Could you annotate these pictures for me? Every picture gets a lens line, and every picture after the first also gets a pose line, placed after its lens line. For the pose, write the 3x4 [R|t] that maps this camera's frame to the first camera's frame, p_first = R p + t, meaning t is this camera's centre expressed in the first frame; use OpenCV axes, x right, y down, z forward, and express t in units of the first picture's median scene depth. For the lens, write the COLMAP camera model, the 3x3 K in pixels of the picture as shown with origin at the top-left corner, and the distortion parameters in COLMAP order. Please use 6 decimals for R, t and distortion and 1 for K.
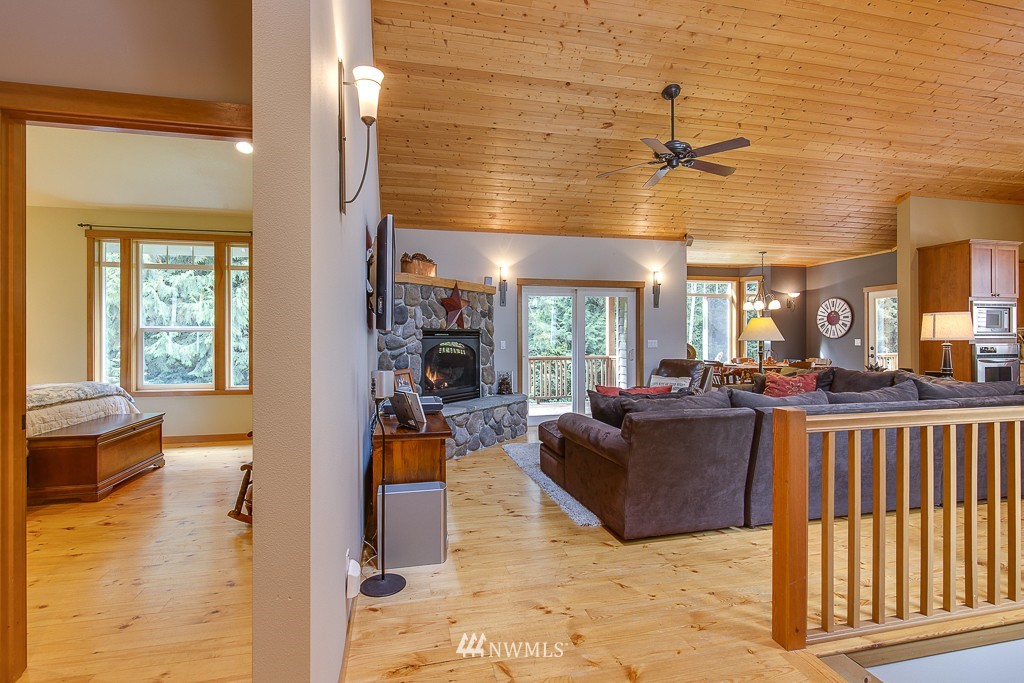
lens RADIAL K [[478.1, 0, 506.4], [0, 478.1, 338.1], [0, 0, 1]] dist [0.000243, 0.000170]
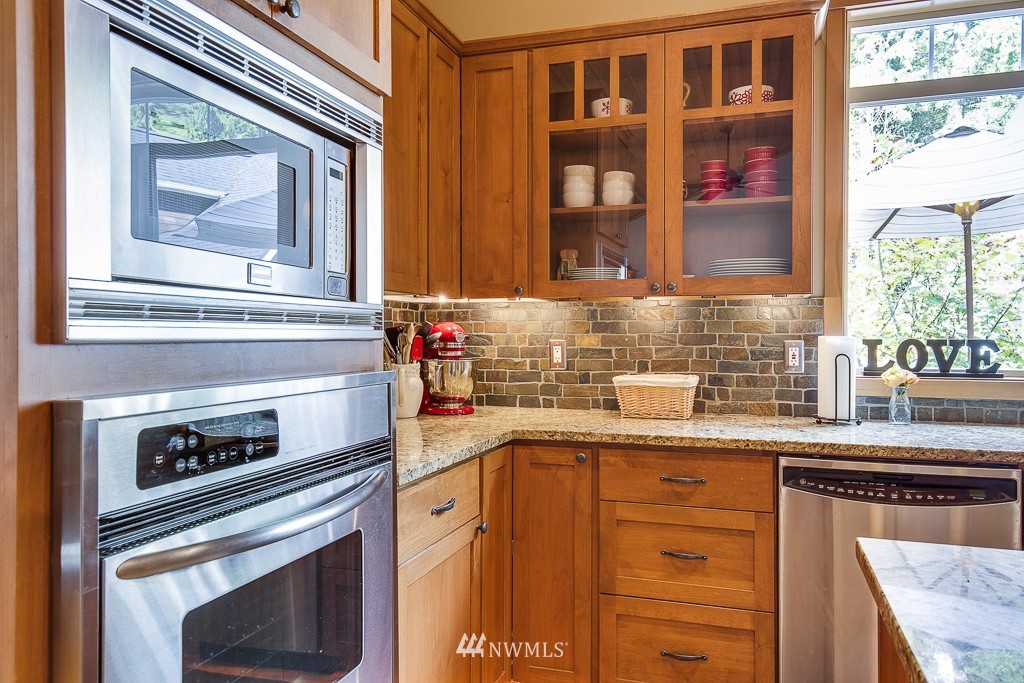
lens RADIAL K [[765.6, 0, 512.1], [0, 765.6, 344.9], [0, 0, 1]] dist [0.011938, 0.002926]
pose [[0.534633, -0.003730, 0.845076, 0.883179], [0.003223, 0.999992, 0.002375, 0.001528], [-0.845078, 0.001454, 0.534640, 0.836585]]
